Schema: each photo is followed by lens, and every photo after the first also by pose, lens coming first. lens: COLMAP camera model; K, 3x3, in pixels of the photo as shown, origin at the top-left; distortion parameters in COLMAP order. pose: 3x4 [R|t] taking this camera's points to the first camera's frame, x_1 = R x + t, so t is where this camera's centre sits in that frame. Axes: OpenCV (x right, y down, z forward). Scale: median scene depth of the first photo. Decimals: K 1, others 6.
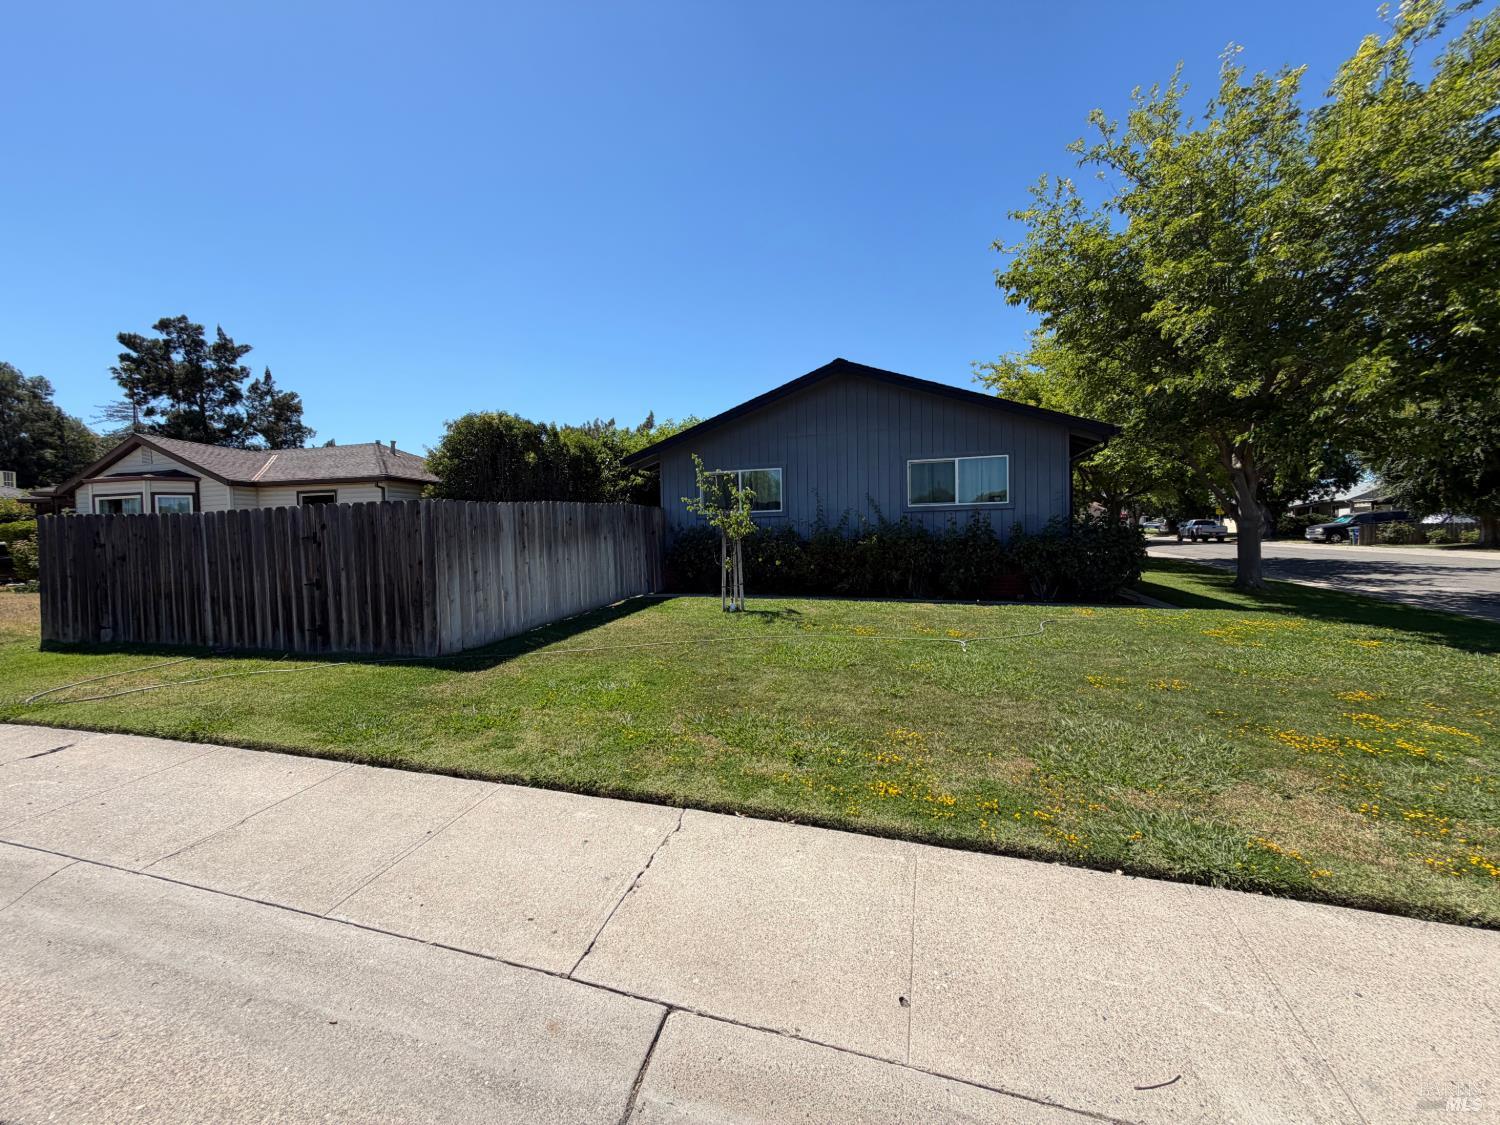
lens RADIAL K [[596.3, 0, 752.5], [0, 596.3, 559.6], [0, 0, 1]] dist [0.001004, 0.000983]
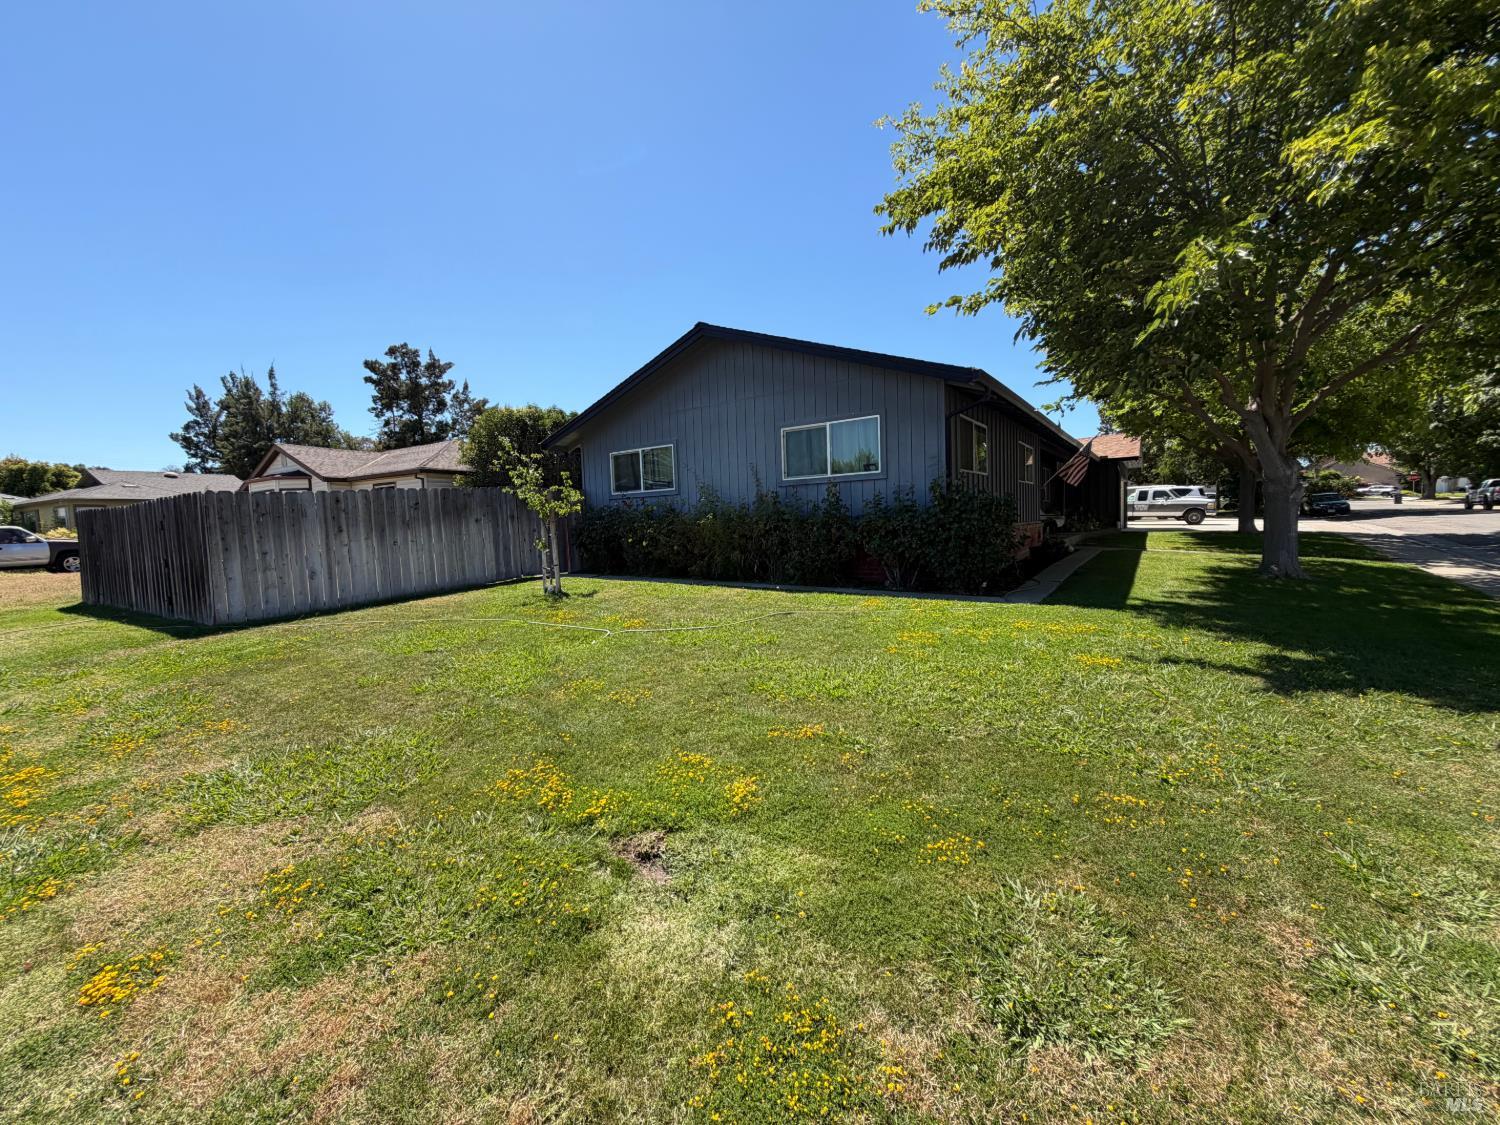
lens RADIAL K [[596.3, 0, 749.6], [0, 596.3, 560.6], [0, 0, 1]] dist [0.001004, 0.000983]
pose [[0.953875, 0.005142, -0.300161, 0.315915], [0.006269, 0.999294, 0.037040, -0.001052], [0.300139, -0.037213, 0.953169, 0.081200]]
